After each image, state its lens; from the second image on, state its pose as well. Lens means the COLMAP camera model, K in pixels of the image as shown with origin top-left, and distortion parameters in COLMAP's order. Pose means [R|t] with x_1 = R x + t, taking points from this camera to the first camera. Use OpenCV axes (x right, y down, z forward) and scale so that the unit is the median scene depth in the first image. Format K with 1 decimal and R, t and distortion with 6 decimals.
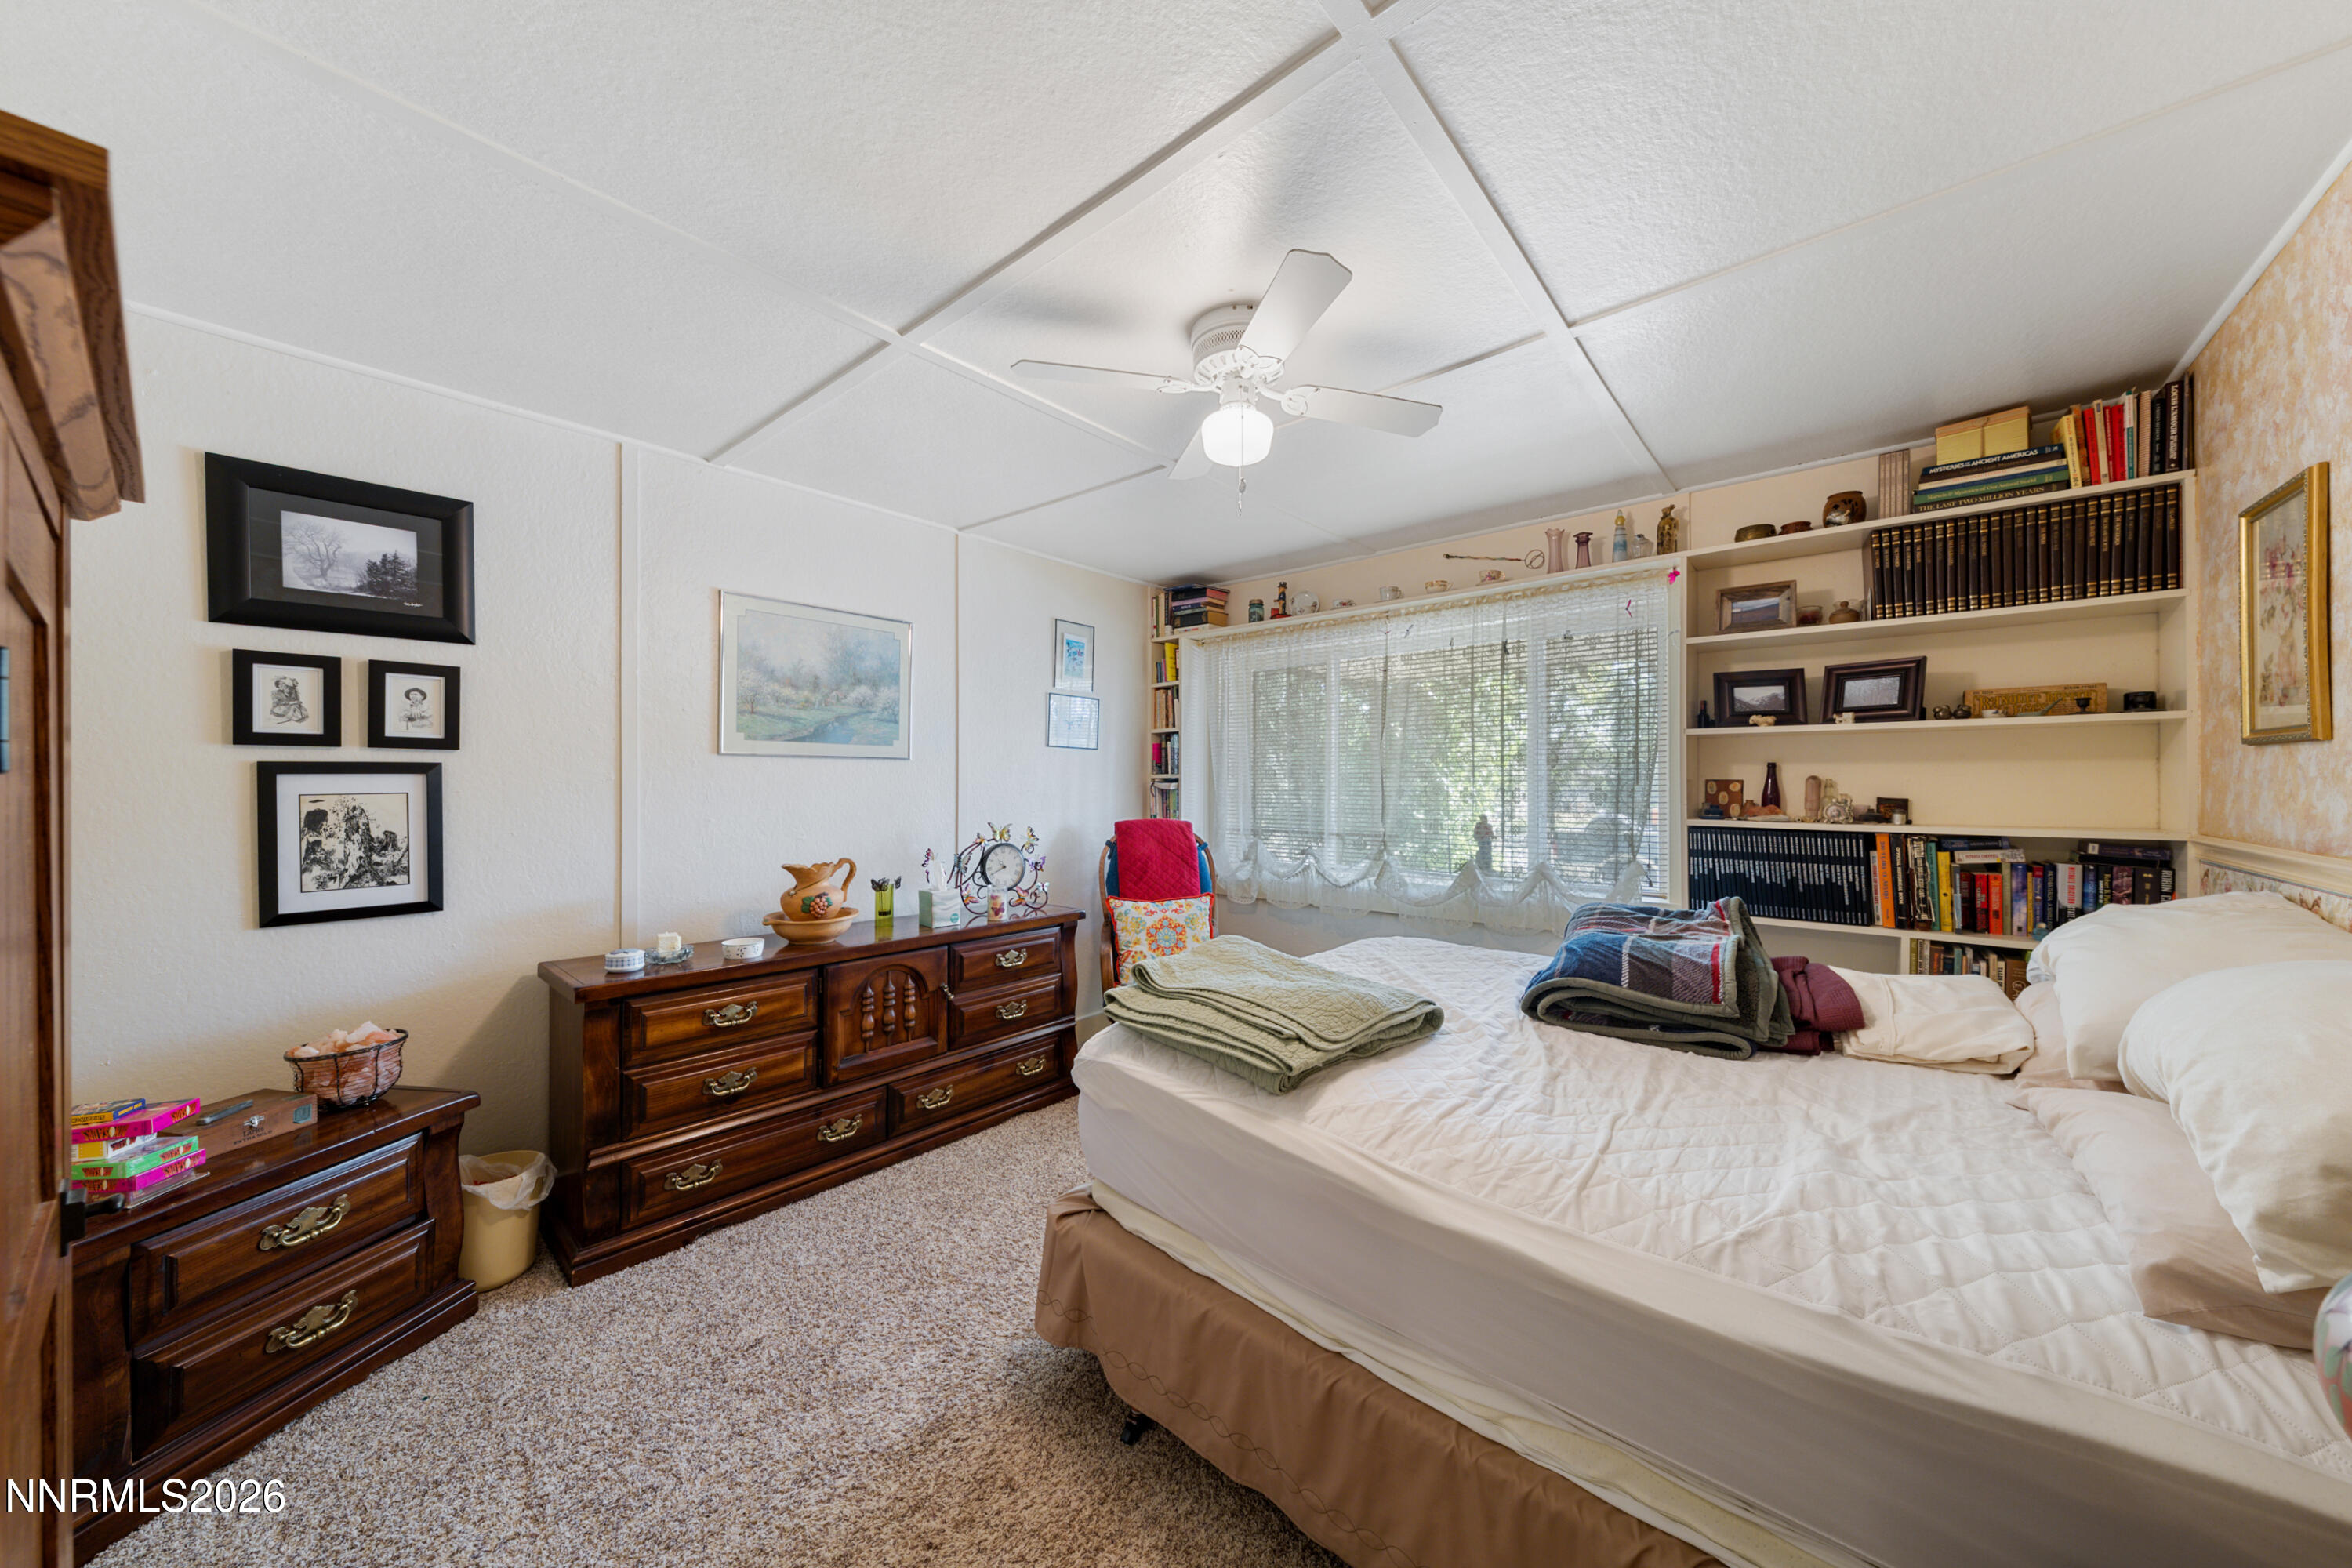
lens RADIAL K [[795.5, 0, 1191.8], [0, 795.5, 784.2], [0, 0, 1]] dist [0.000452, 0.000019]
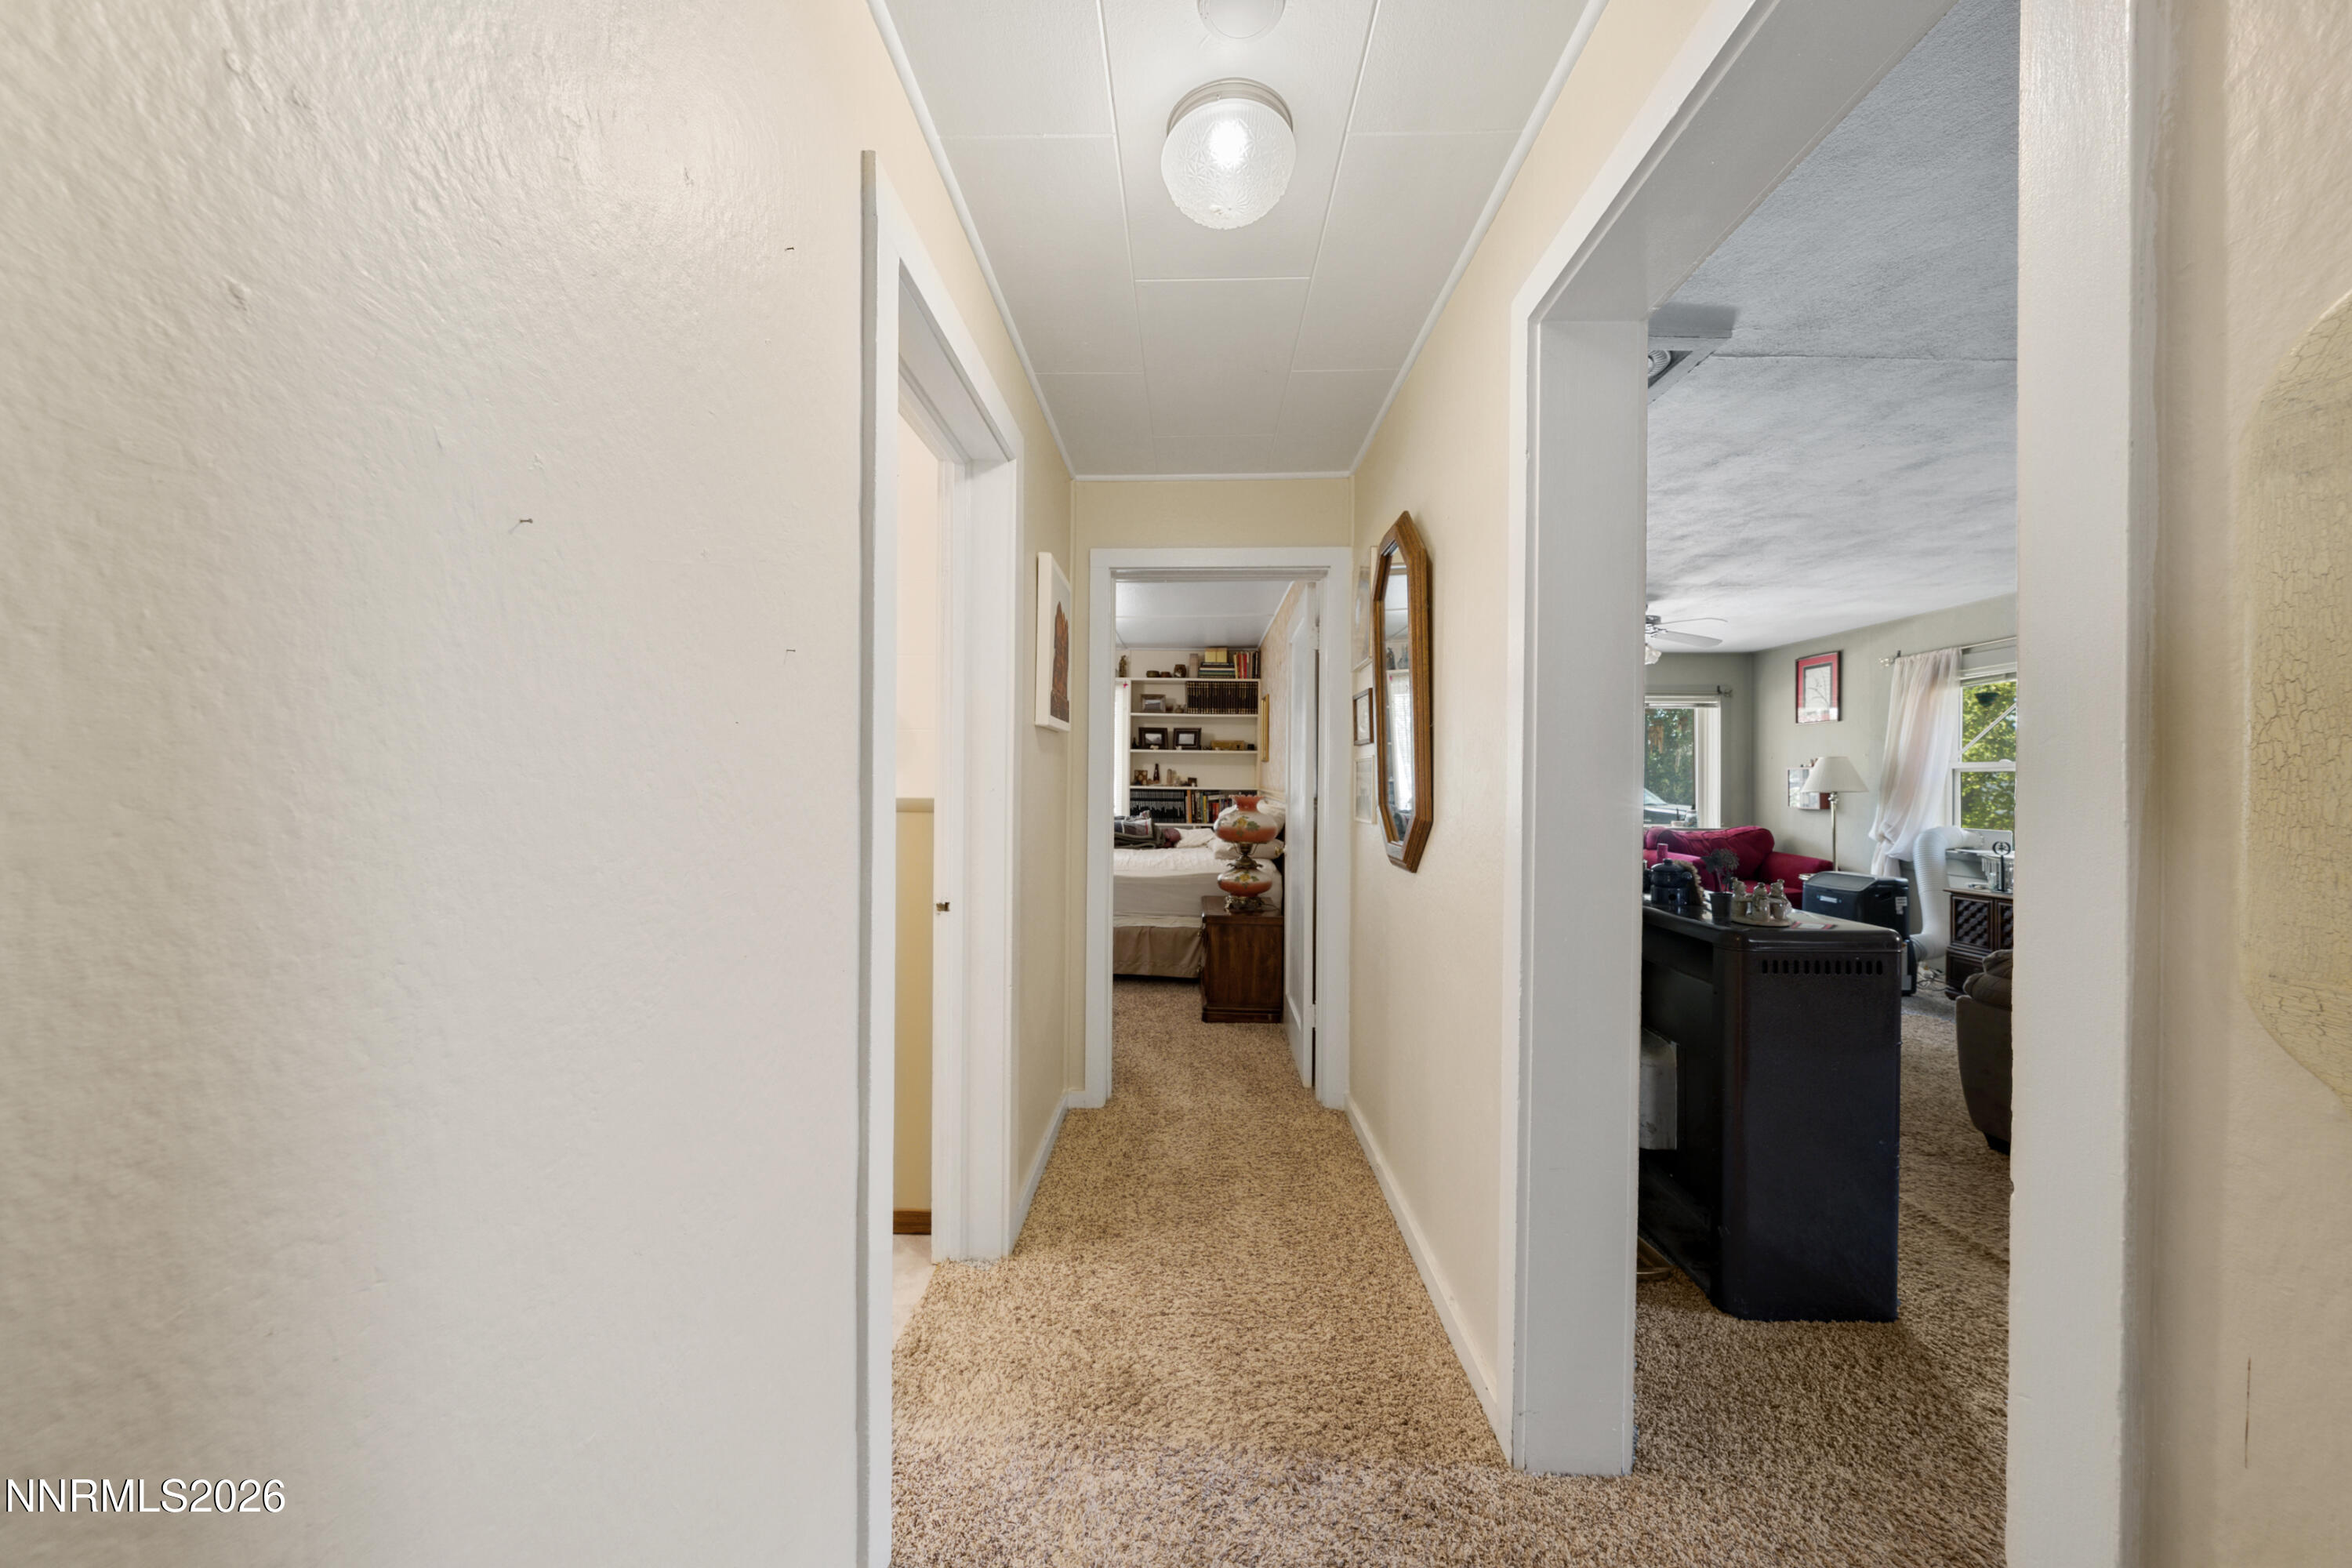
lens RADIAL K [[795.5, 0, 1191.8], [0, 795.5, 784.2], [0, 0, 1]] dist [0.000452, 0.000019]
pose [[0.767975, 0.002748, 0.640474, -0.888841], [-0.011385, 0.999891, 0.009362, 0.014841], [-0.640378, -0.014482, 0.767923, -1.120328]]
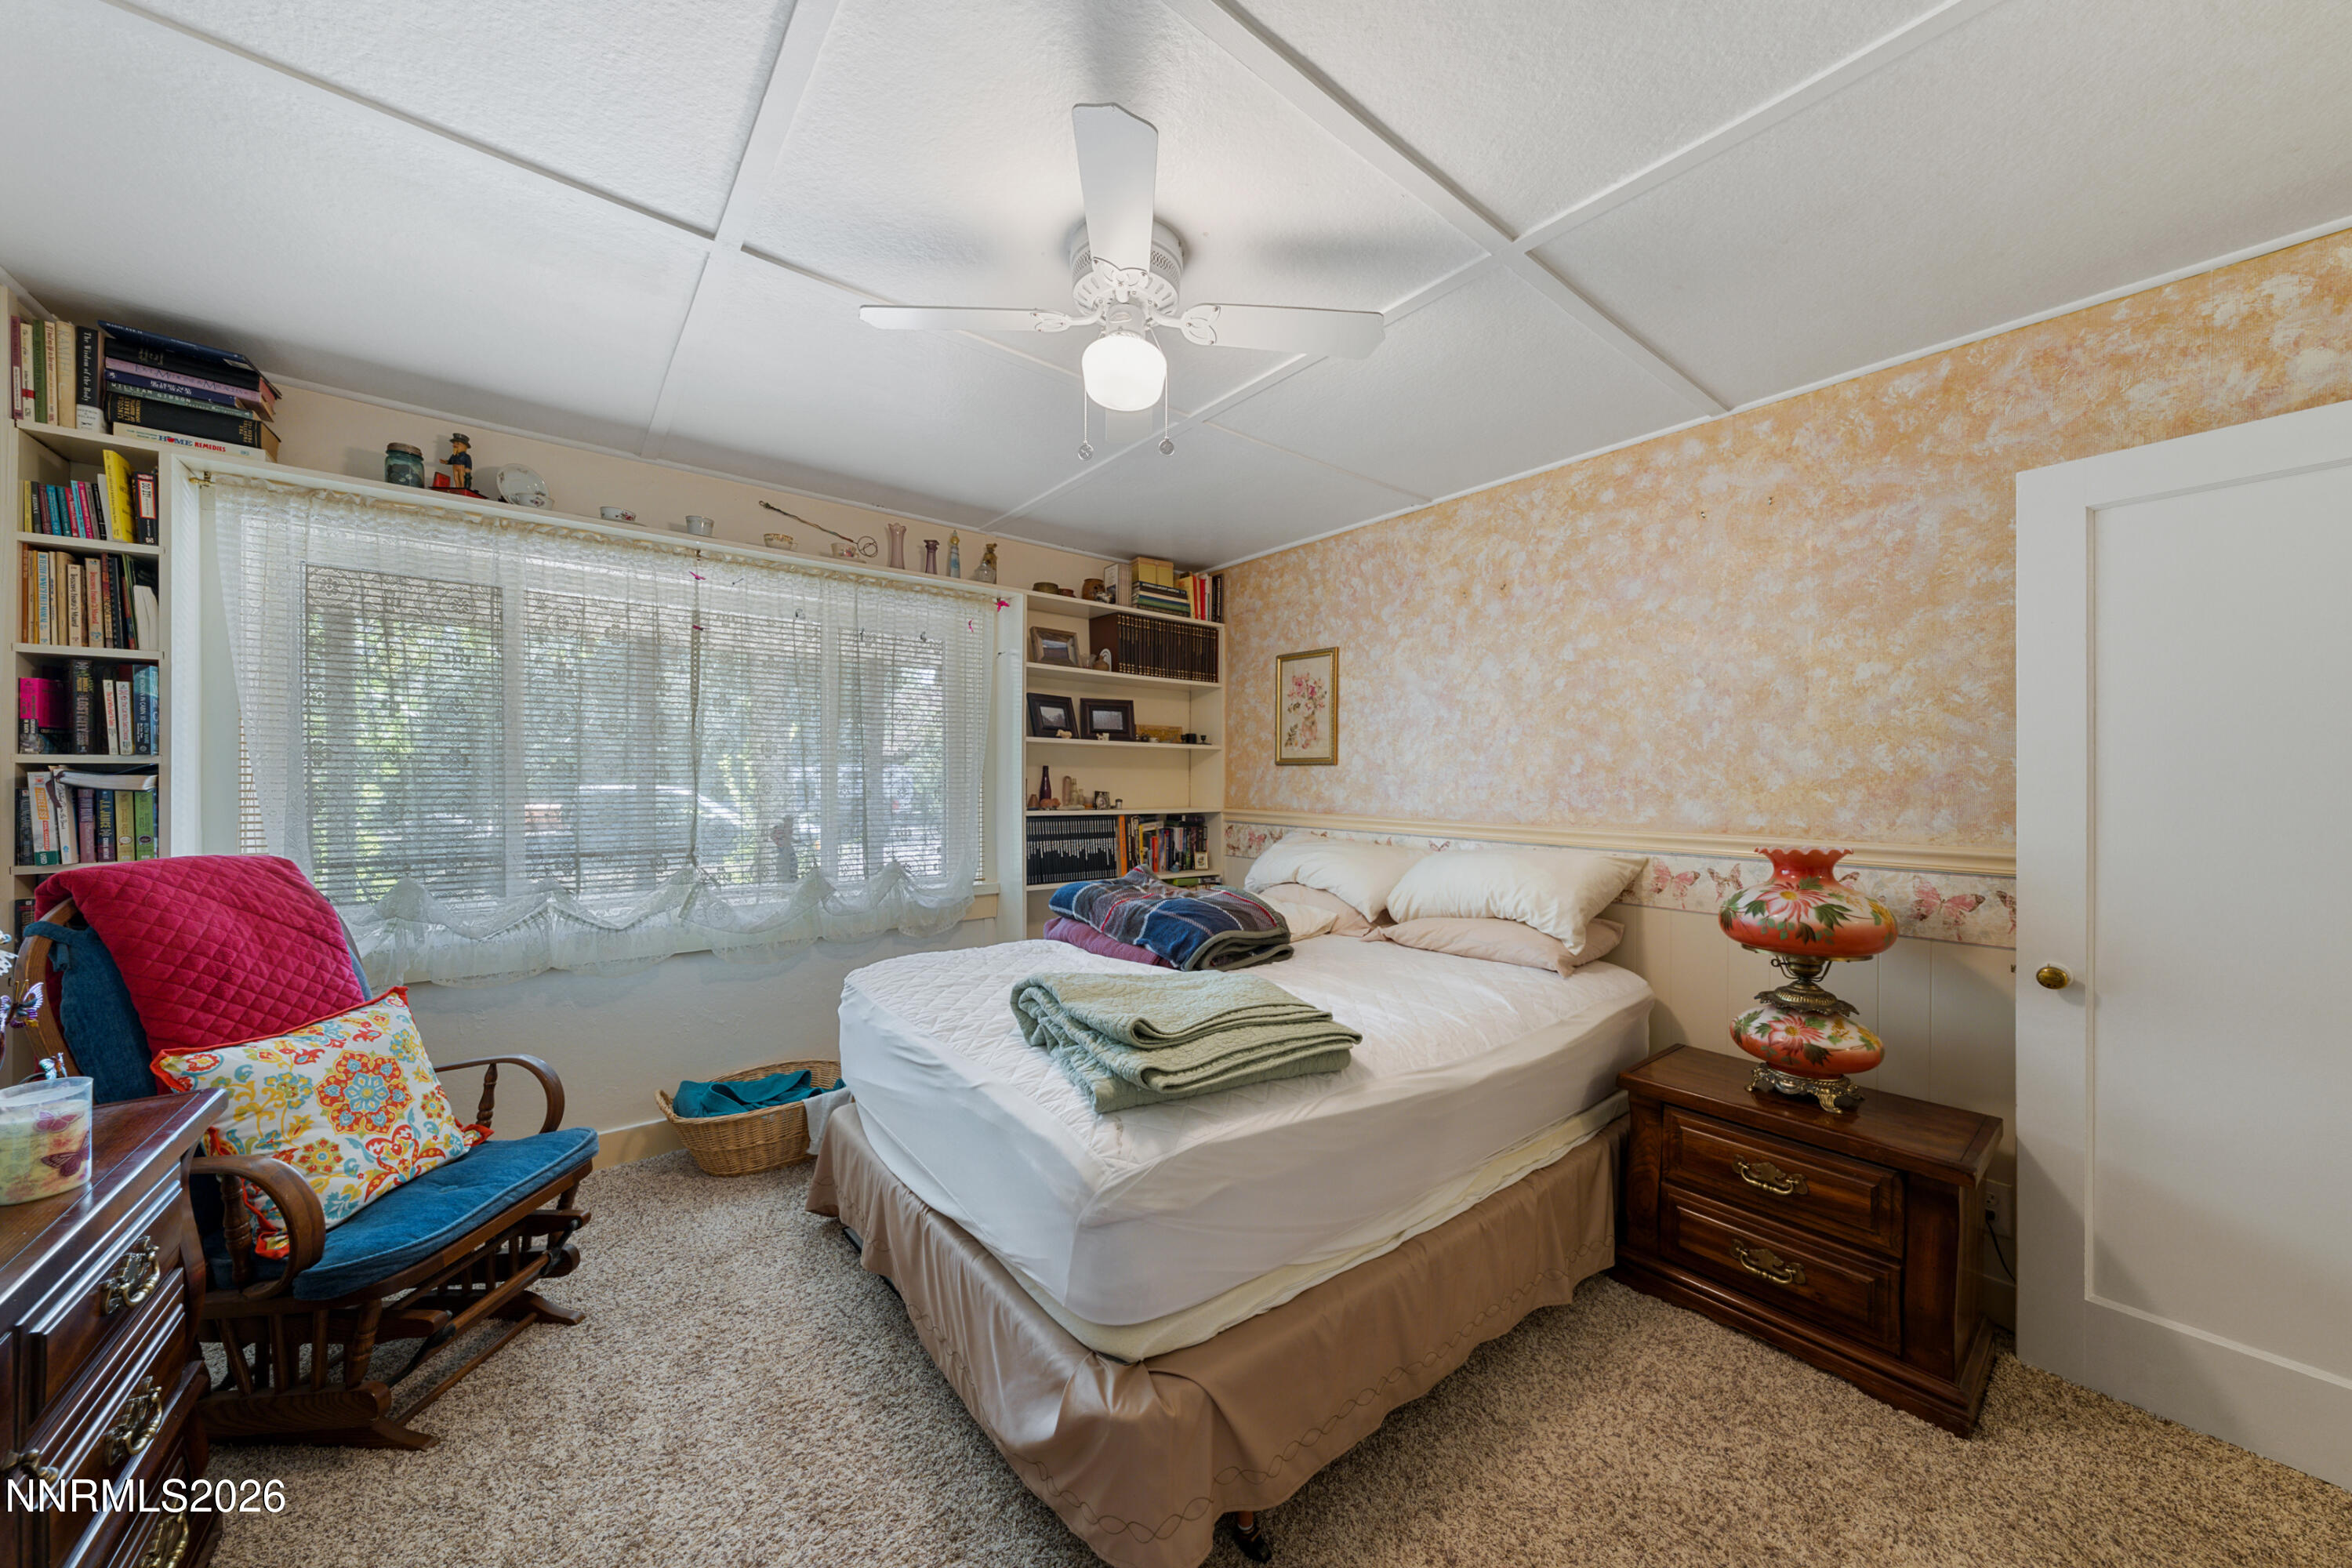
lens RADIAL K [[795.5, 0, 1191.8], [0, 795.5, 784.2], [0, 0, 1]] dist [0.000452, 0.000019]
pose [[0.192638, -0.002244, 0.981267, -0.562741], [-0.005888, 0.999977, 0.003443, -0.002280], [-0.981252, -0.006441, 0.192620, 0.558652]]
